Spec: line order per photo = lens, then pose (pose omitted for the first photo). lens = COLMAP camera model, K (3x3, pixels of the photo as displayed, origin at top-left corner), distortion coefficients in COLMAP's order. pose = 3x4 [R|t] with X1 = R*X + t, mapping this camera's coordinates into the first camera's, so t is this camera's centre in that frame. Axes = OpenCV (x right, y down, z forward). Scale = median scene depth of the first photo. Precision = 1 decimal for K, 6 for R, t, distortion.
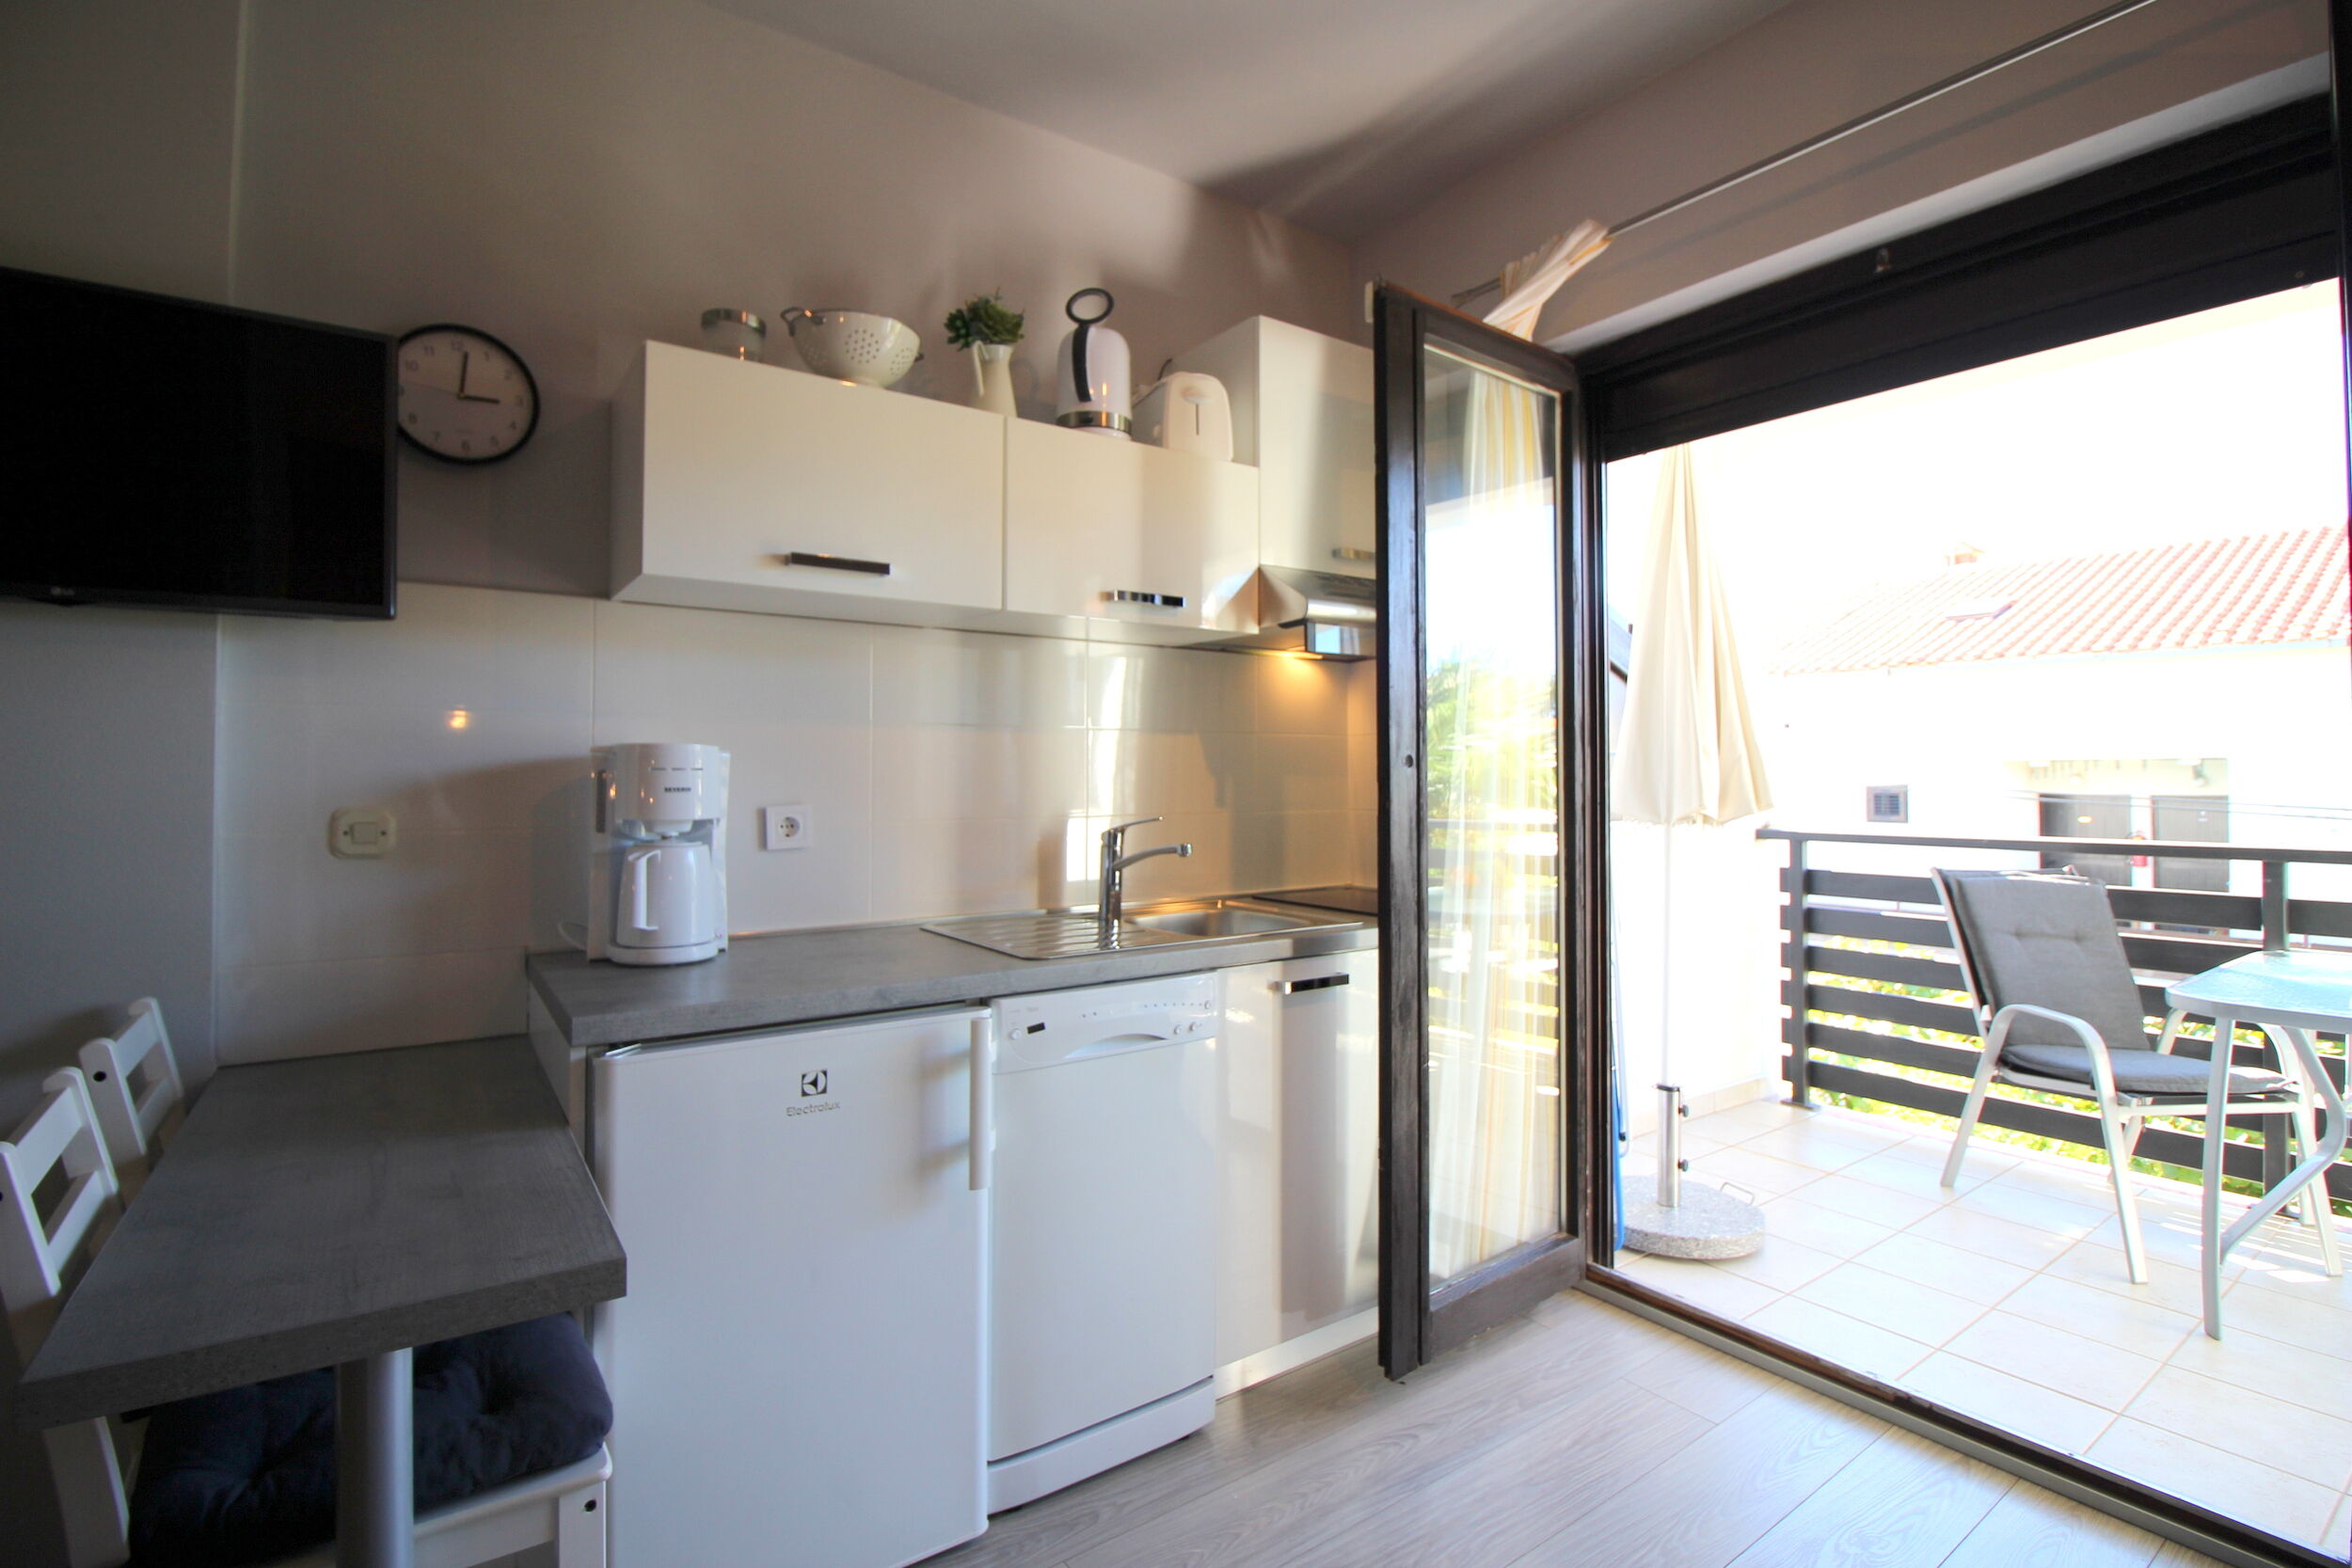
lens RADIAL K [[1098.8, 0, 1175.0], [0, 1098.8, 755.1], [0, 0, 1]] dist [-0.003421, -0.012321]
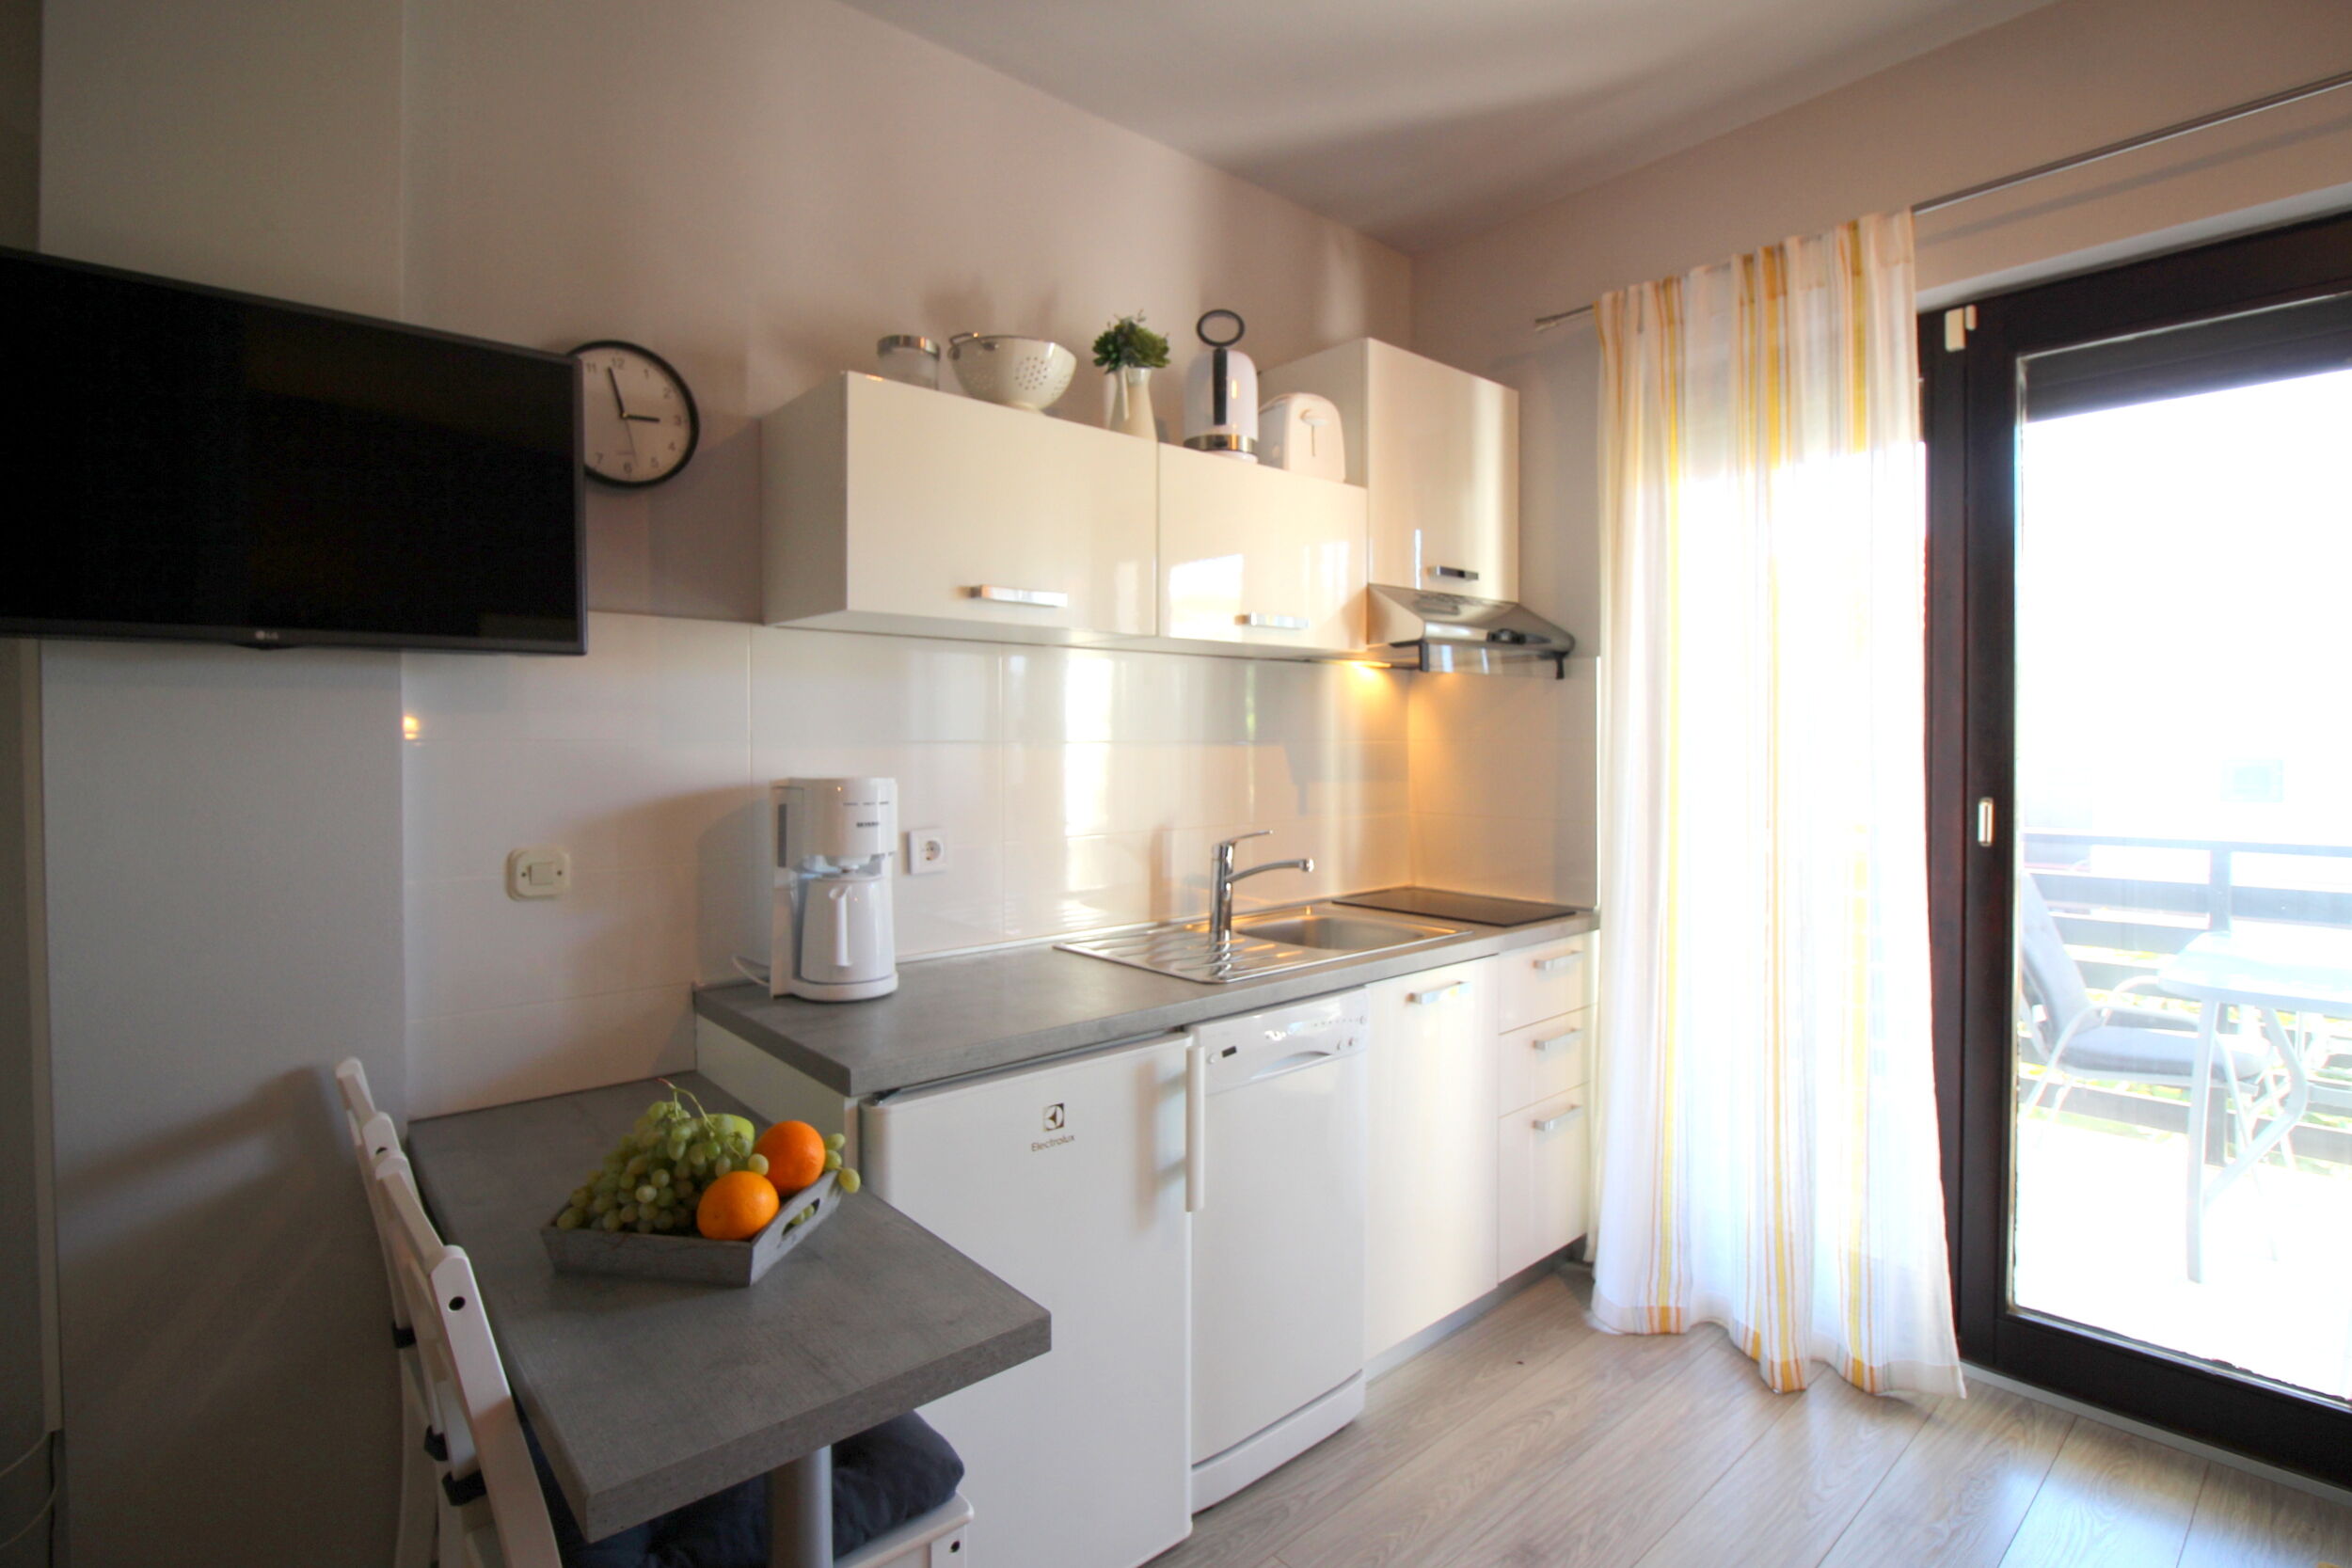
lens RADIAL K [[1120.2, 0, 1180.4], [0, 1120.2, 754.0], [0, 0, 1]] dist [-0.003711, -0.013194]
pose [[0.994799, -0.003861, 0.101785, -0.244386], [0.000864, 0.999565, 0.029476, -0.054988], [-0.101854, -0.029235, 0.994370, -0.031324]]
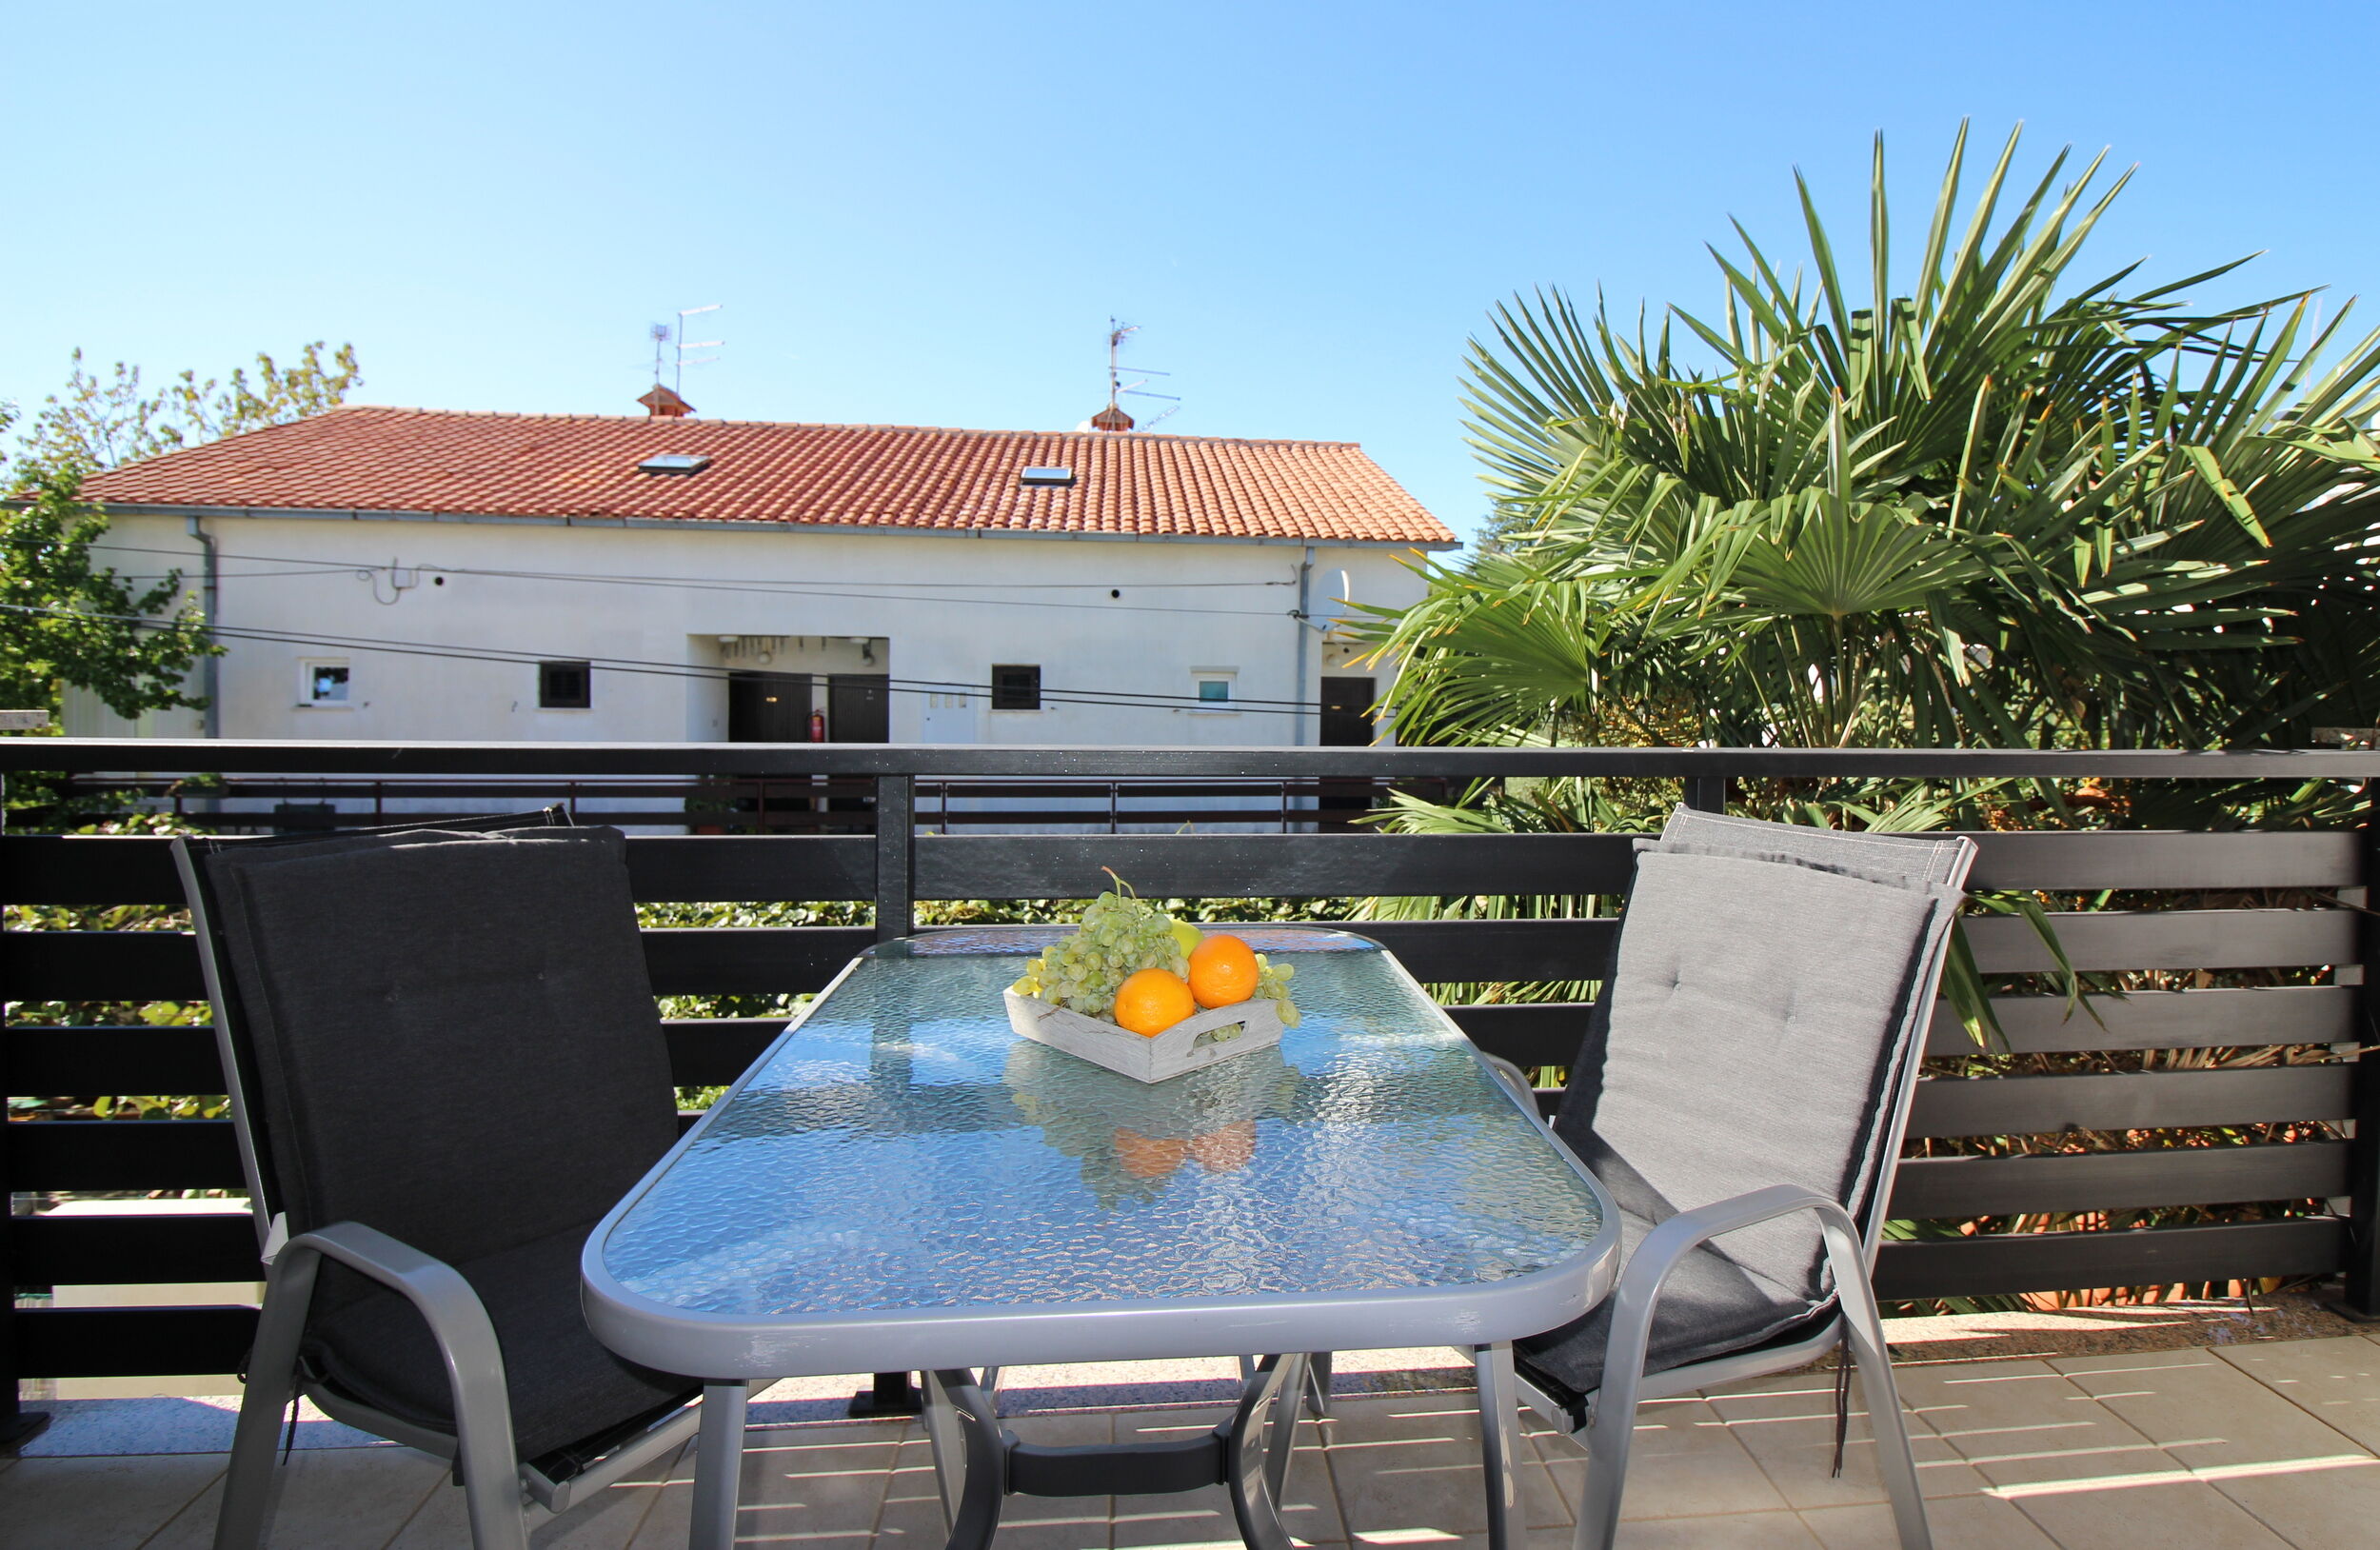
lens RADIAL K [[1204.9, 0, 1272.1], [0, 1204.9, 671.5], [0, 0, 1]] dist [0.001932, 0.000167]
pose [[0.477120, 0.002972, 0.878833, 0.857603], [-0.031823, 0.999397, 0.013897, 0.046691], [-0.878262, -0.034598, 0.476927, 0.815142]]
